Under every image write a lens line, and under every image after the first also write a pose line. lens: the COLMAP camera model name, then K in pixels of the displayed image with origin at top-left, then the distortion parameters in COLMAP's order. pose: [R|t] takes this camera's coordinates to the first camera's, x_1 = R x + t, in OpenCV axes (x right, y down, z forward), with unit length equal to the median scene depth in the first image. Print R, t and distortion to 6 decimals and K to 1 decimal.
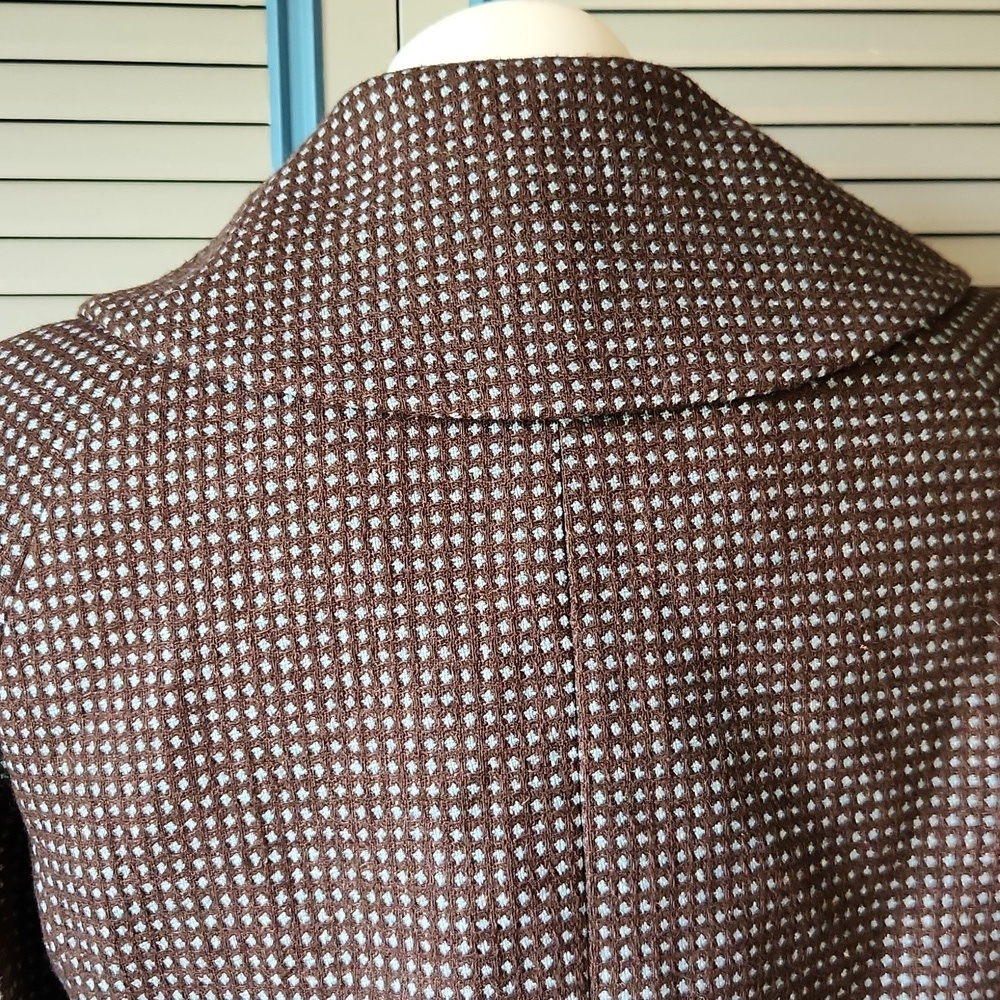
lens RADIAL K [[1536.5, 0, 538.6], [0, 1536.5, 459.0], [0, 0, 1]] dist [0.052209, 0.000000]
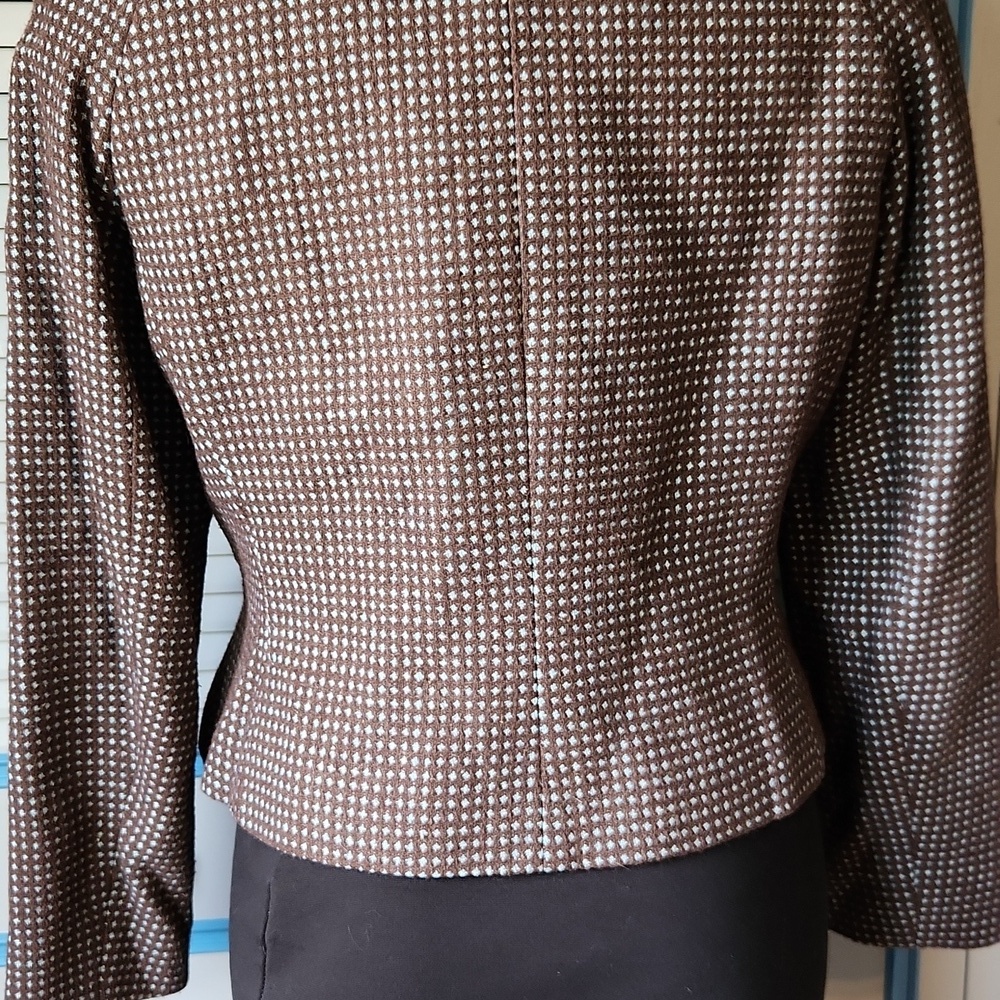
lens RADIAL K [[1536.5, 0, 495.5], [0, 1536.5, 517.8], [0, 0, 1]] dist [0.052209, 0.000000]
pose [[0.999715, 0.009040, -0.022081, 0.040304], [-0.005945, 0.990638, 0.136384, 0.318669], [0.023107, -0.136214, 0.990410, -0.469591]]
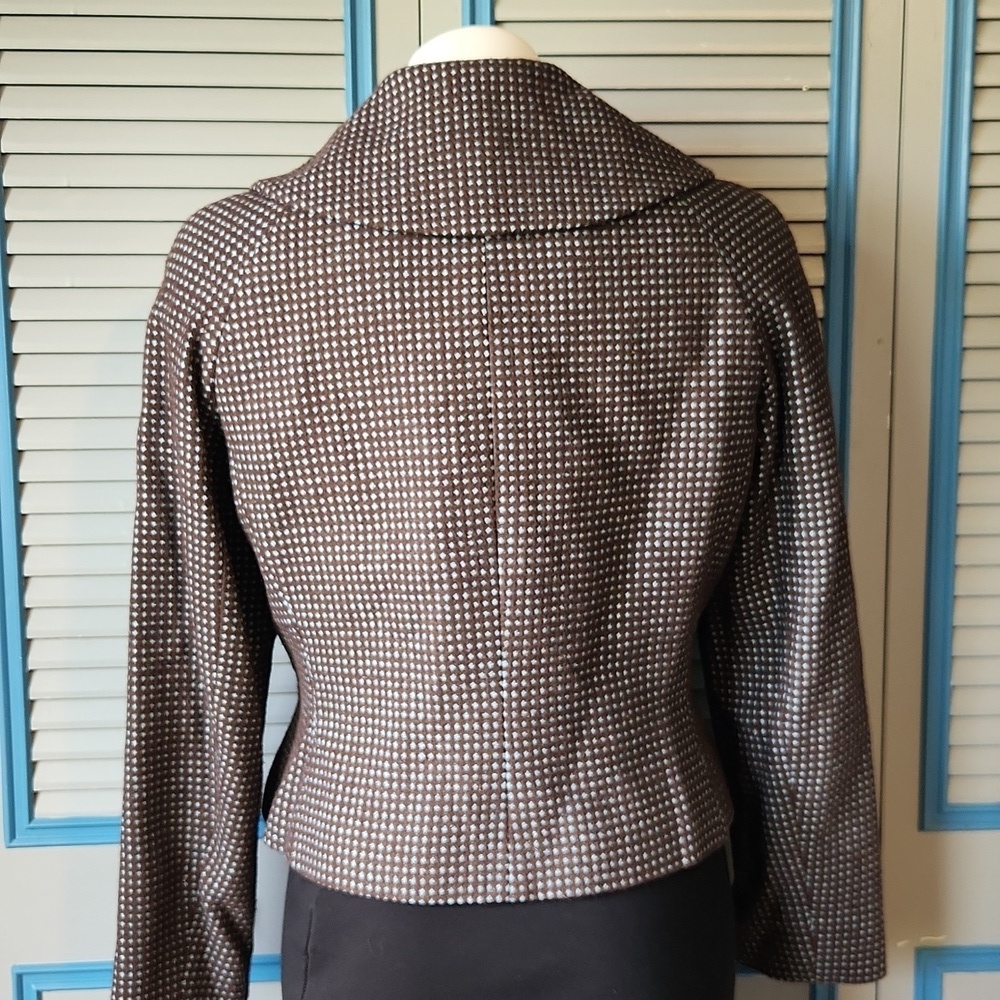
lens RADIAL K [[1536.5, 0, 501.2], [0, 1536.5, 485.5], [0, 0, 1]] dist [0.052209, 0.000000]
pose [[0.998100, 0.017279, -0.059139, 0.161049], [-0.014305, 0.998629, 0.050350, 0.201602], [0.059928, -0.049408, 0.996979, -1.075811]]
